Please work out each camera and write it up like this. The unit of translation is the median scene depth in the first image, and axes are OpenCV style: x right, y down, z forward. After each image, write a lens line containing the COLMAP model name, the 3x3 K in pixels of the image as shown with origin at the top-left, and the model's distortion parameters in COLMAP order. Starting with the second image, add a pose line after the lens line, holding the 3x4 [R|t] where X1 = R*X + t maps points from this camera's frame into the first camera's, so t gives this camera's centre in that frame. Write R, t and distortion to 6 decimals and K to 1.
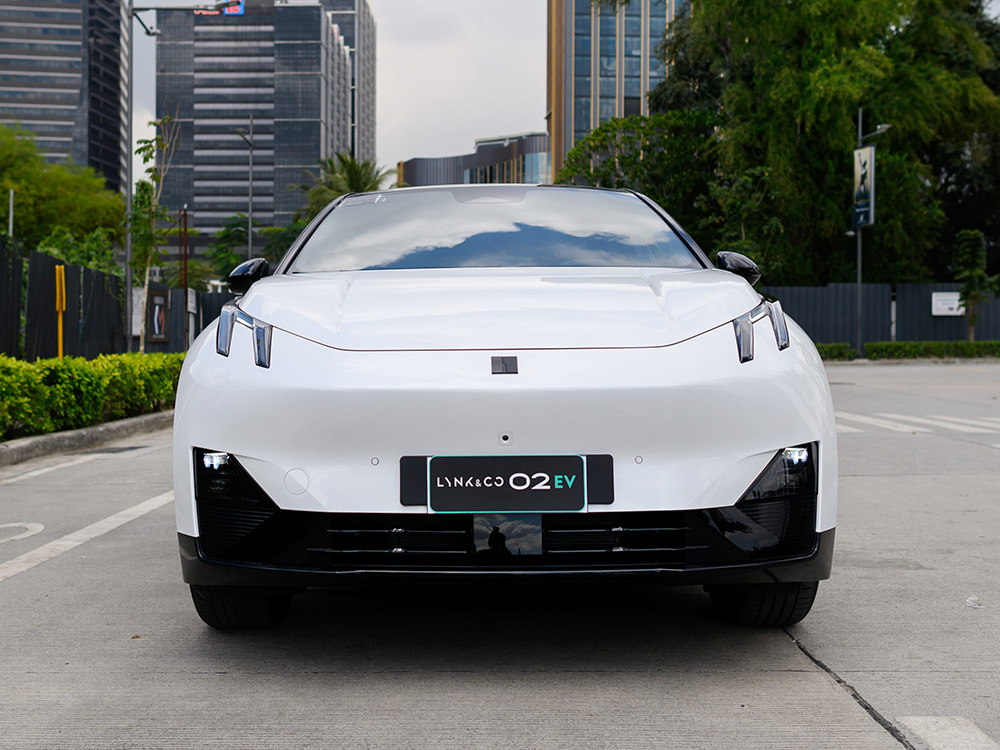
lens RADIAL K [[1208.7, 0, 500.0], [0, 1208.7, 375.0], [0, 0, 1]] dist [-0.007918, -0.030442]
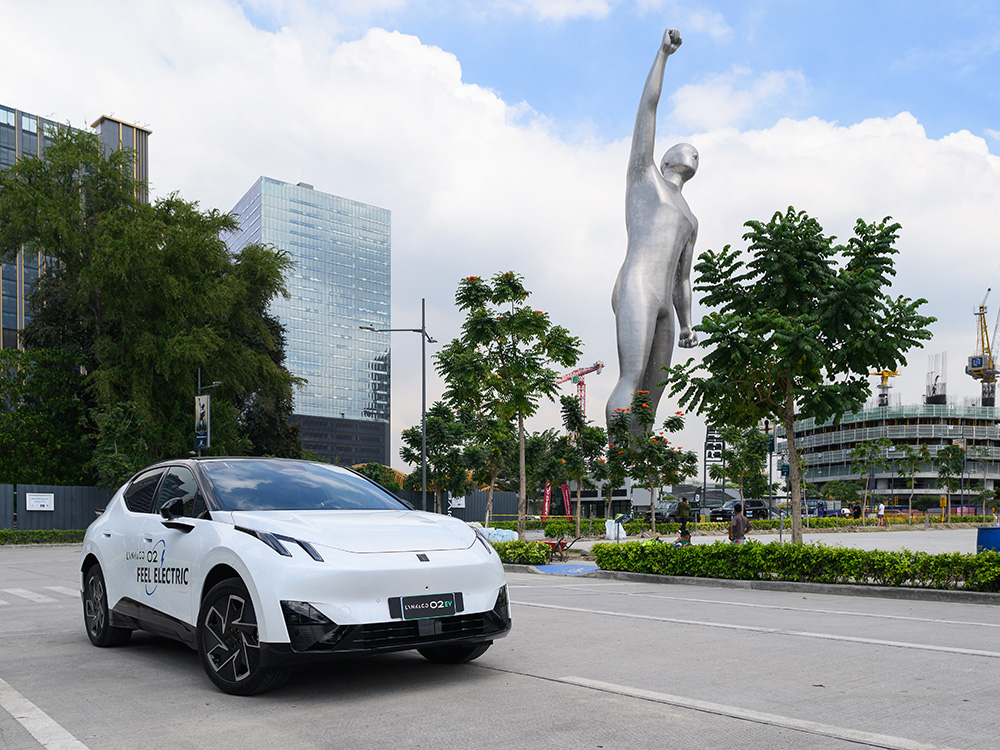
lens RADIAL K [[1208.7, 0, 500.0], [0, 1208.7, 375.0], [0, 0, 1]] dist [-0.007918, -0.030442]
pose [[0.668188, 0.083417, 0.739301, -0.549268], [0.016639, 0.991771, -0.126942, -0.019695], [-0.743806, 0.097122, 0.661302, -0.246512]]
